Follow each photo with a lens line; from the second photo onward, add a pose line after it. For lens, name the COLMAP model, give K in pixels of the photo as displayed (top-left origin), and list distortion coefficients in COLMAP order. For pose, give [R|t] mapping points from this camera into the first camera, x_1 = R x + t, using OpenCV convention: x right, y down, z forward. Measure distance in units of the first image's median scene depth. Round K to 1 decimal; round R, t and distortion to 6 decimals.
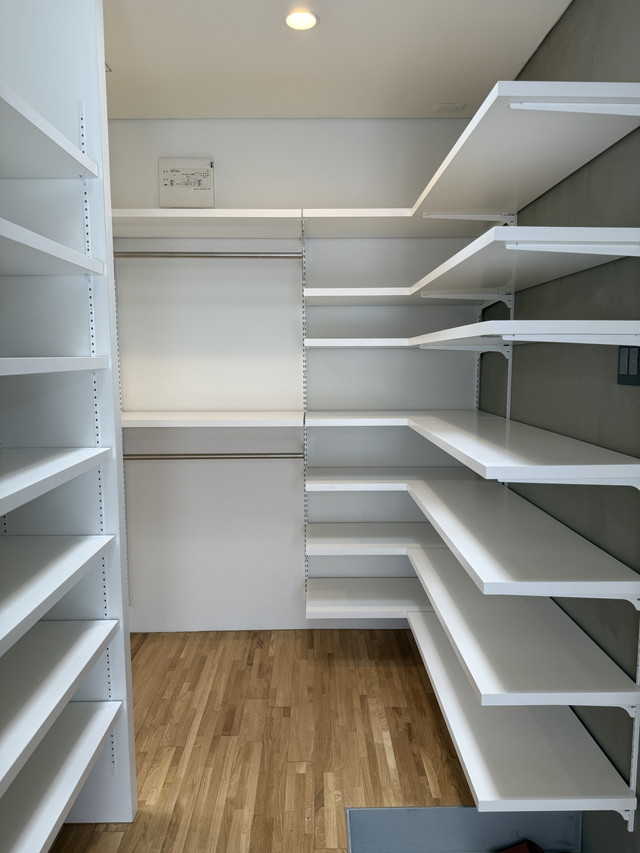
lens RADIAL K [[607.7, 0, 315.3], [0, 607.7, 428.0], [0, 0, 1]] dist [0.037328, -0.045841]
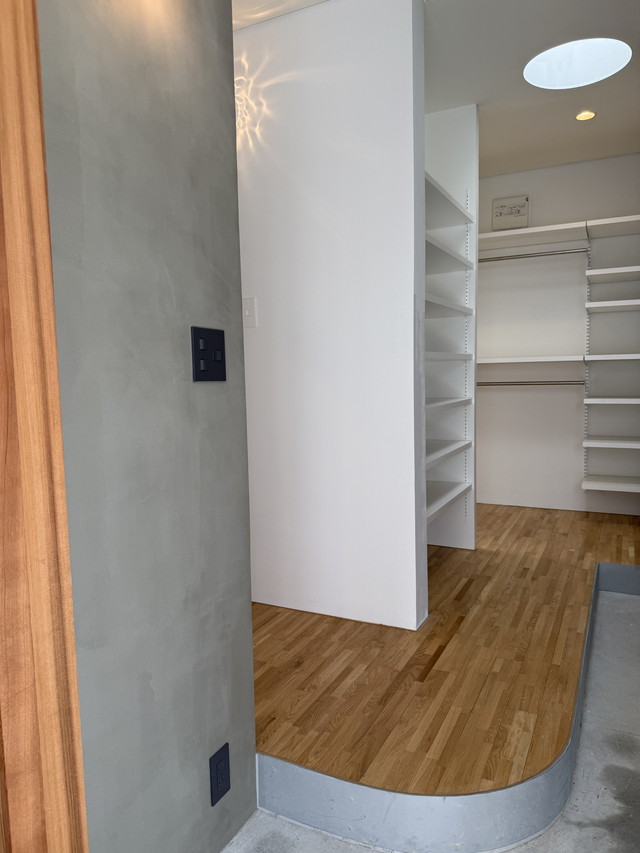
lens RADIAL K [[607.7, 0, 319.0], [0, 607.7, 430.2], [0, 0, 1]] dist [0.037328, -0.045841]
pose [[0.891425, 0.029268, -0.452222, 0.093289], [-0.036617, 0.999301, -0.007503, 0.221320], [0.451686, 0.023247, 0.891874, -0.717261]]
